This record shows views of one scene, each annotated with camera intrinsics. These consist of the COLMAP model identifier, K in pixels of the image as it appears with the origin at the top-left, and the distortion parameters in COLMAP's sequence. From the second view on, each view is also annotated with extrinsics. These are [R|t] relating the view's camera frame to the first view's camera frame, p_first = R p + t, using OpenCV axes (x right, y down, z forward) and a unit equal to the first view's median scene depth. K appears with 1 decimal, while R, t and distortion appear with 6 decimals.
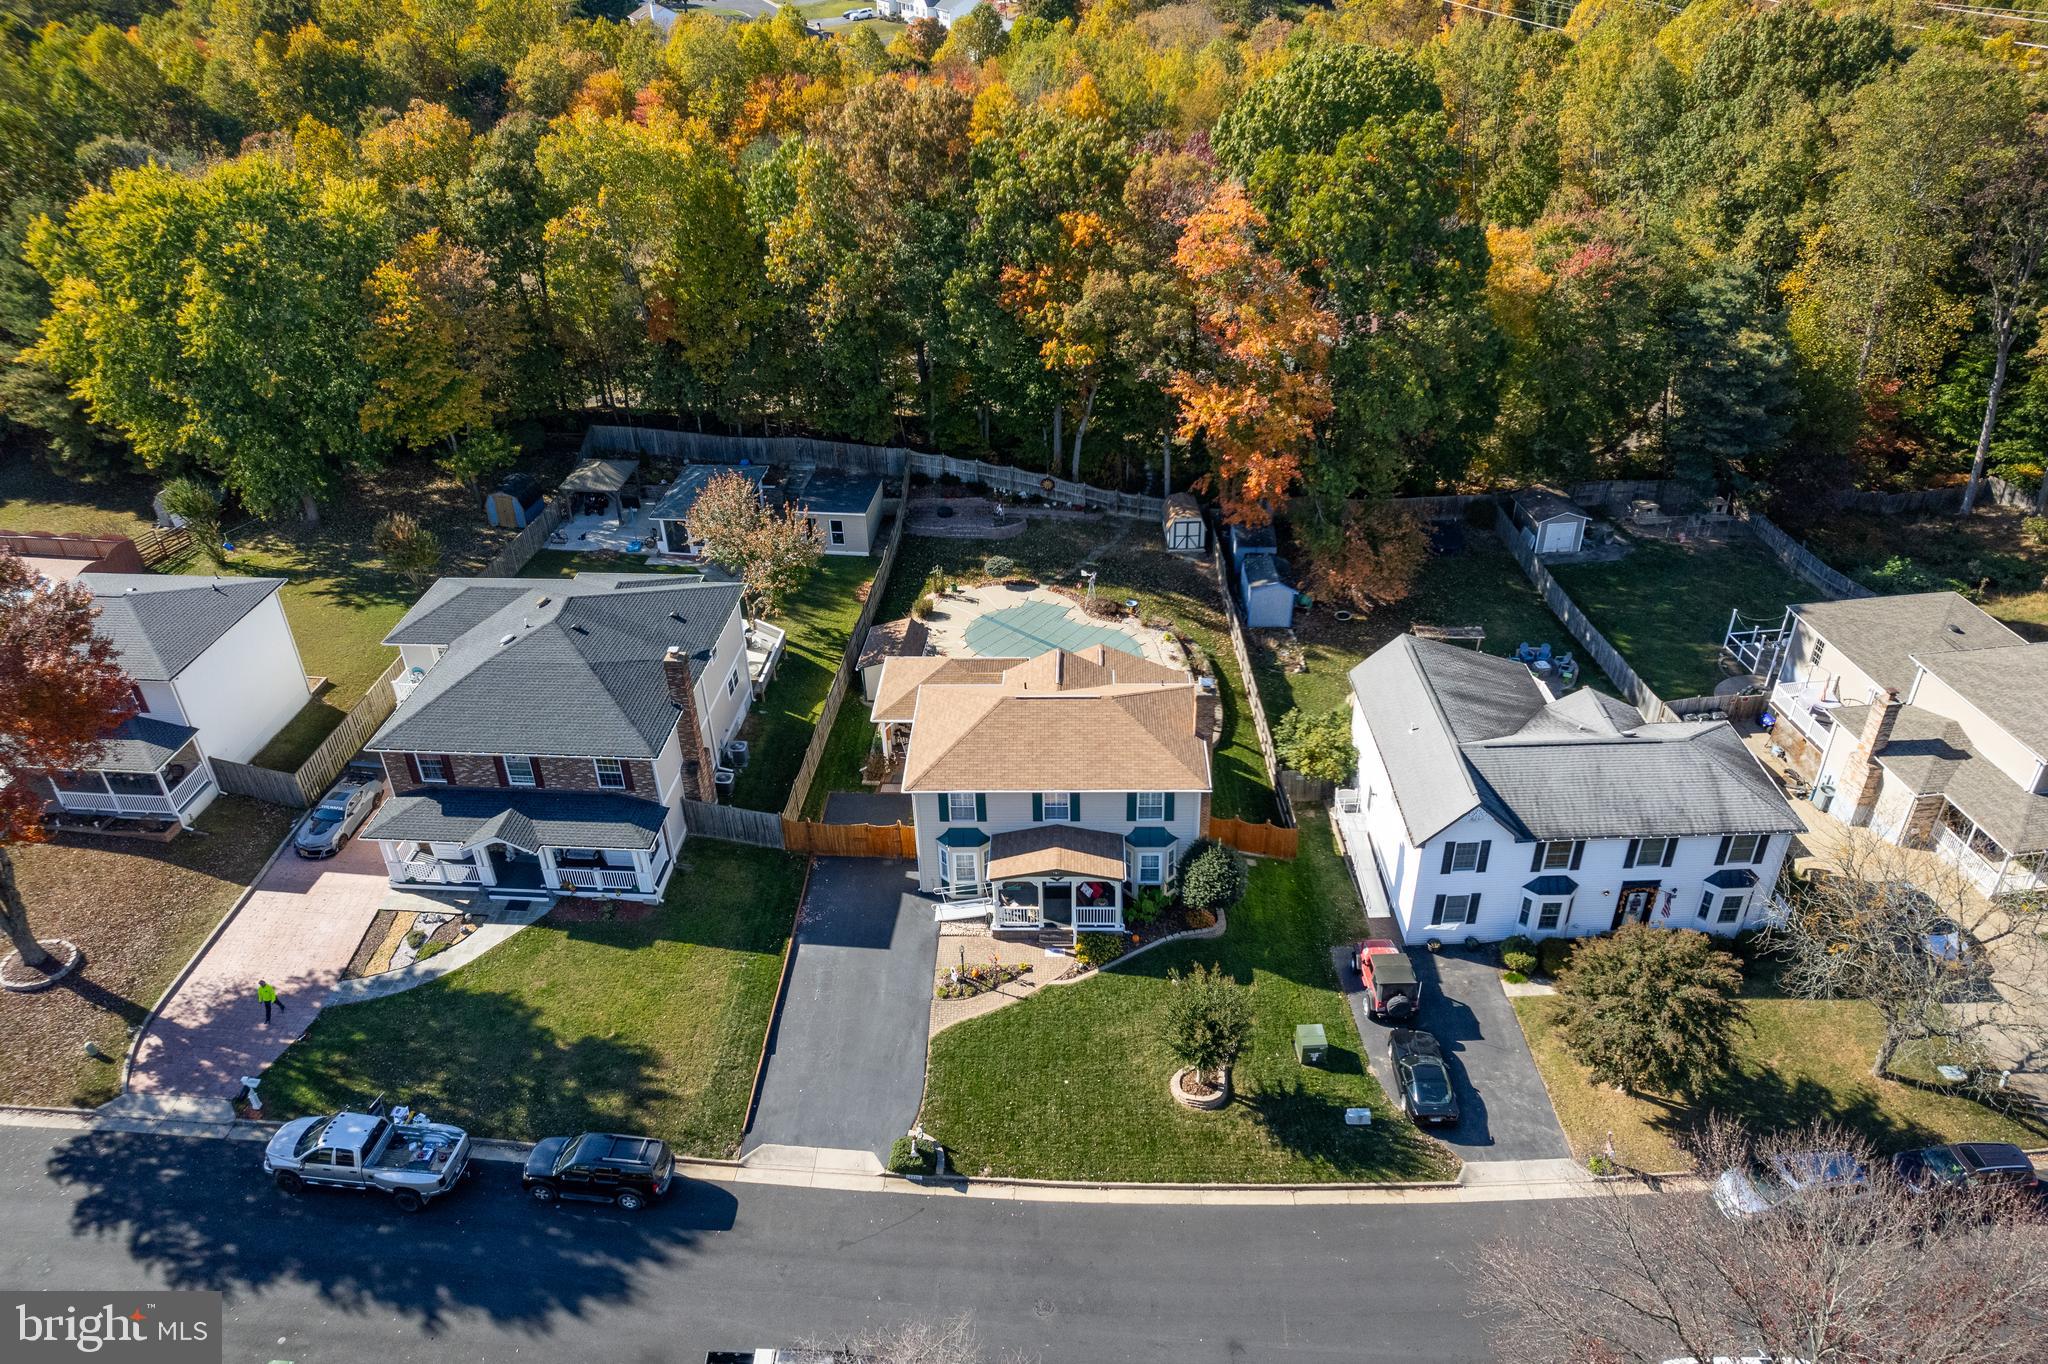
lens RADIAL K [[1477.5, 0, 1024.0], [0, 1477.5, 682.0], [0, 0, 1]] dist [-0.022310, -0.000701]
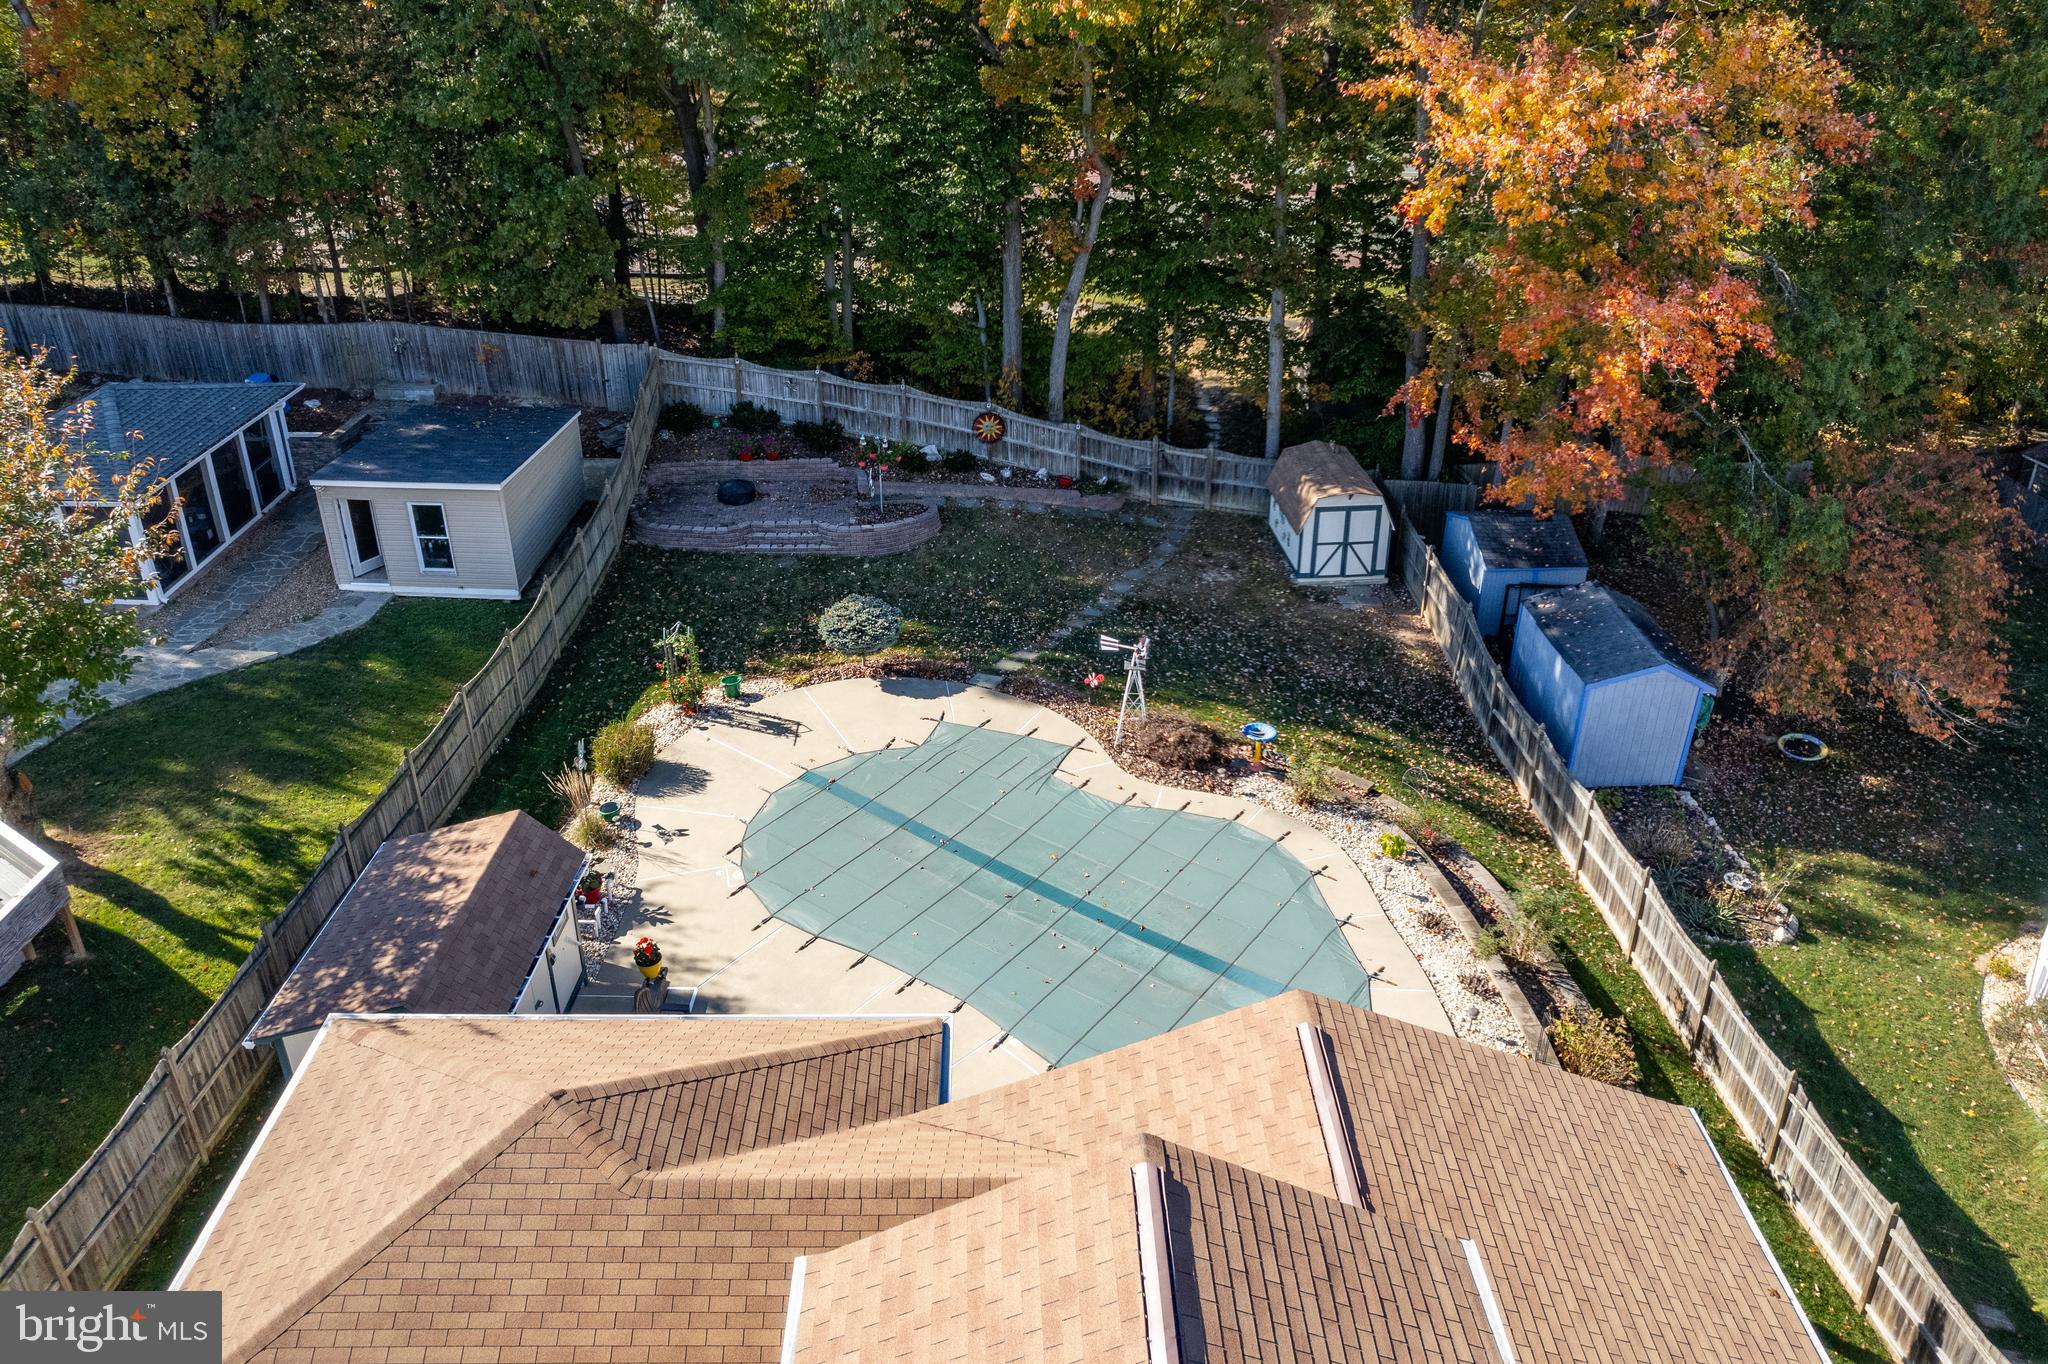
lens RADIAL K [[1477.5, 0, 1024.0], [0, 1477.5, 682.0], [0, 0, 1]] dist [-0.022310, -0.000701]
pose [[0.998376, -0.011014, 0.055892, 0.002072], [0.013190, 0.999164, -0.038702, -0.052034], [-0.055419, 0.039377, 0.997686, 0.667362]]
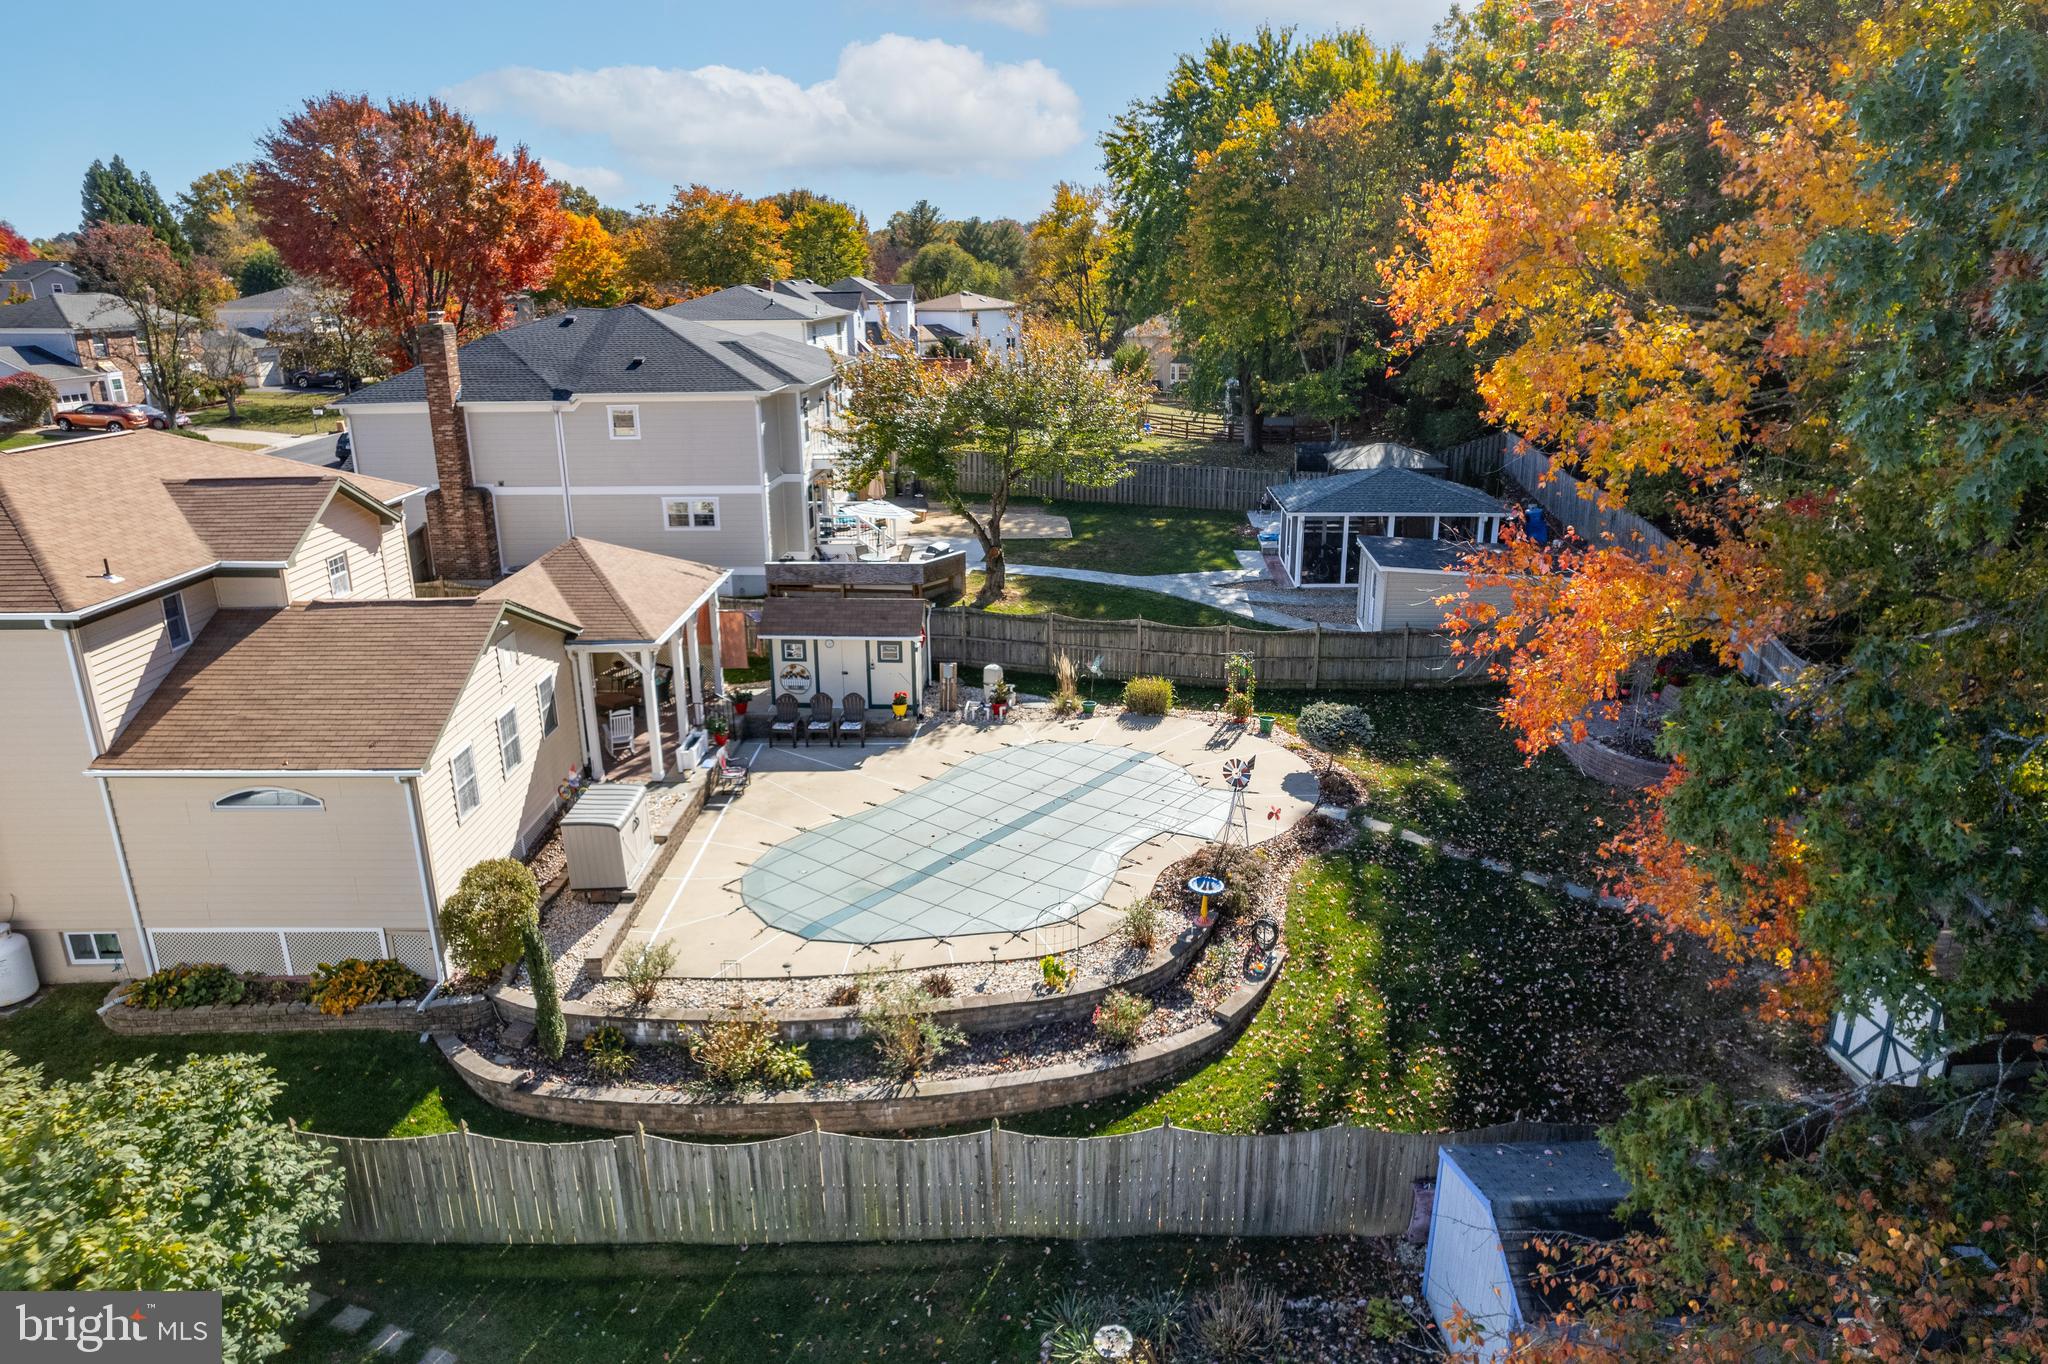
lens RADIAL K [[1329.1, 0, 1013.4], [0, 1329.1, 681.7], [0, 0, 1]] dist [-0.003173, -0.001383]
pose [[0.032801, 0.320111, -0.946812, 0.323827], [-0.513912, 0.817898, 0.258723, -0.140267], [0.857216, 0.478091, 0.191337, 0.881746]]
